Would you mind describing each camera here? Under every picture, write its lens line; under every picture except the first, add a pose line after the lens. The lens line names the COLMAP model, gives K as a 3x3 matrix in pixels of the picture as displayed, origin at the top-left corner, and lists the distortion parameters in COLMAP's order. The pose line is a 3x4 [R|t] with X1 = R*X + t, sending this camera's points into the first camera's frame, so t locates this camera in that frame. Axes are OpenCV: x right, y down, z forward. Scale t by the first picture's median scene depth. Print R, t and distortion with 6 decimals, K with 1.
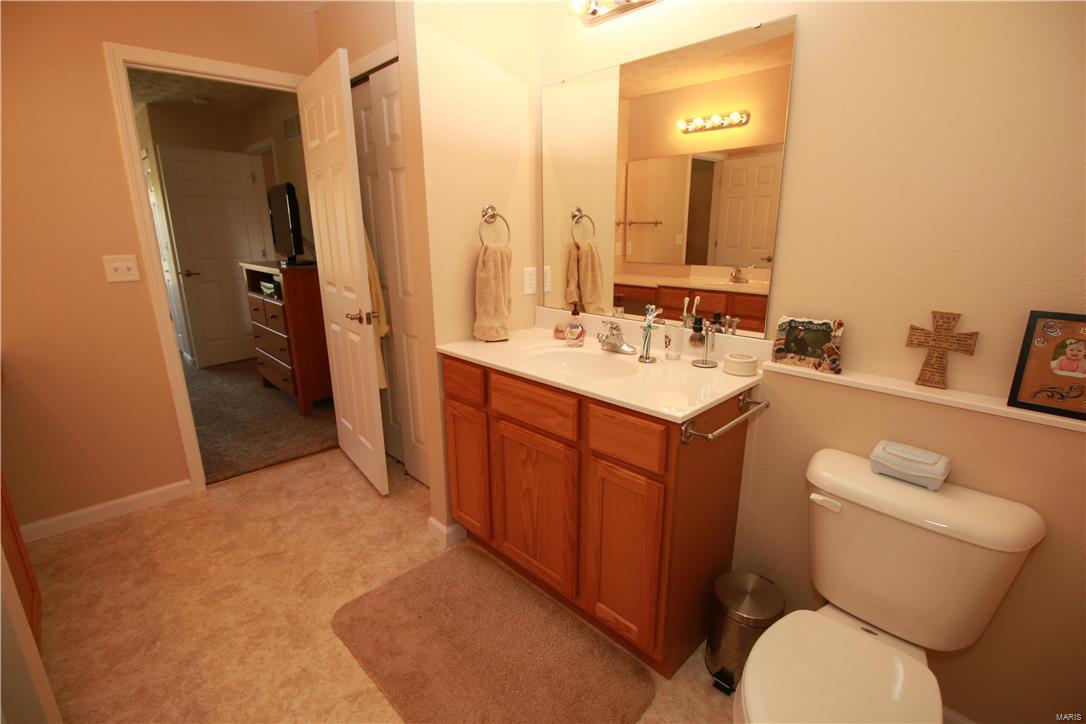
lens RADIAL K [[499.9, 0, 551.6], [0, 499.9, 362.6], [0, 0, 1]] dist [-0.005318, -0.009607]
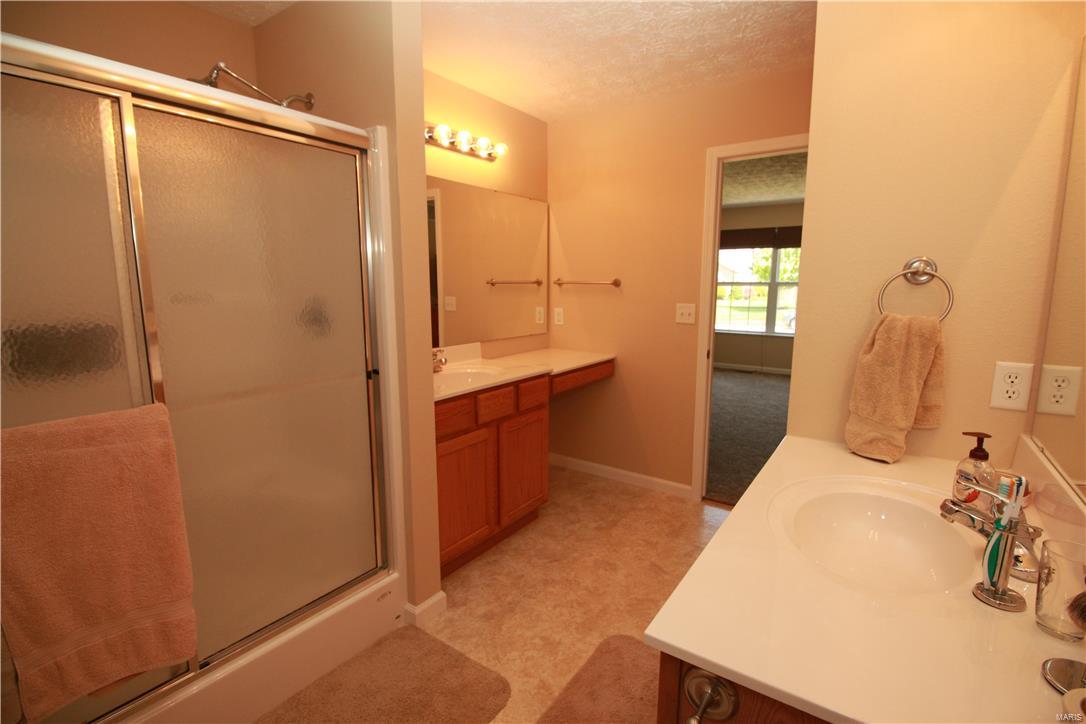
lens RADIAL K [[499.9, 0, 553.0], [0, 499.9, 365.1], [0, 0, 1]] dist [-0.005318, -0.009607]
pose [[0.186314, 0.164500, -0.968621, 0.472428], [-0.267179, 0.957213, 0.111171, -0.132932], [0.945464, 0.238082, 0.222293, 0.469805]]
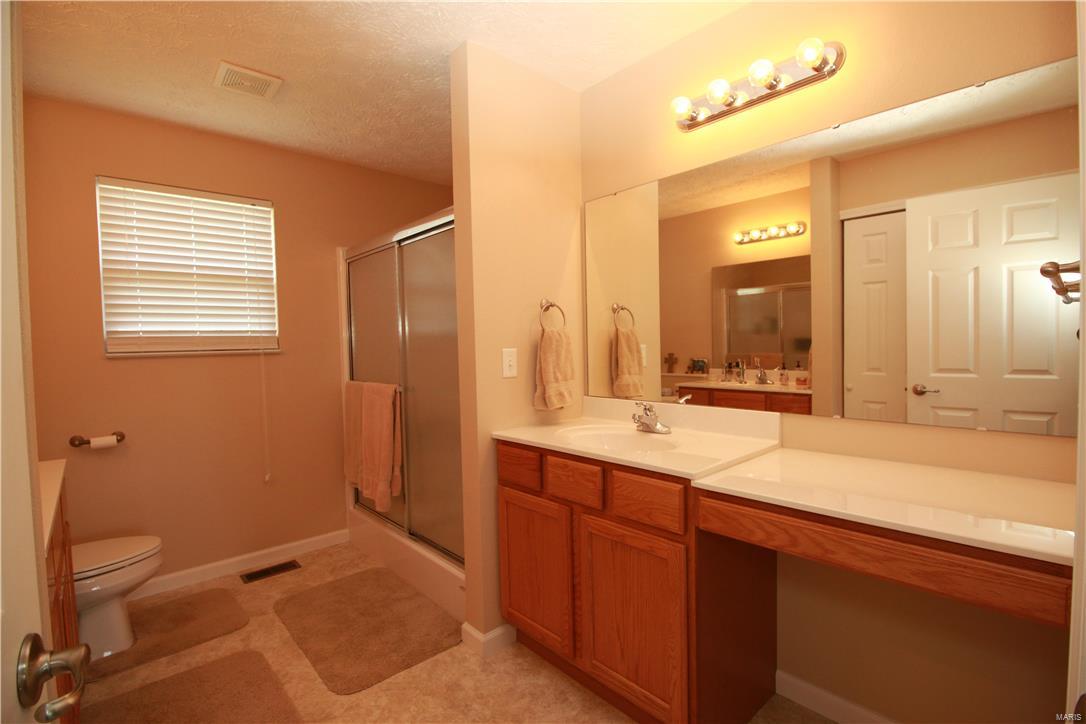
lens RADIAL K [[499.9, 0, 544.6], [0, 499.9, 356.1], [0, 0, 1]] dist [-0.005318, -0.009607]
pose [[-0.999270, 0.013863, 0.035588, -0.751088], [0.023526, 0.957451, 0.287636, -0.341958], [-0.030086, 0.288263, -0.957078, 1.454155]]
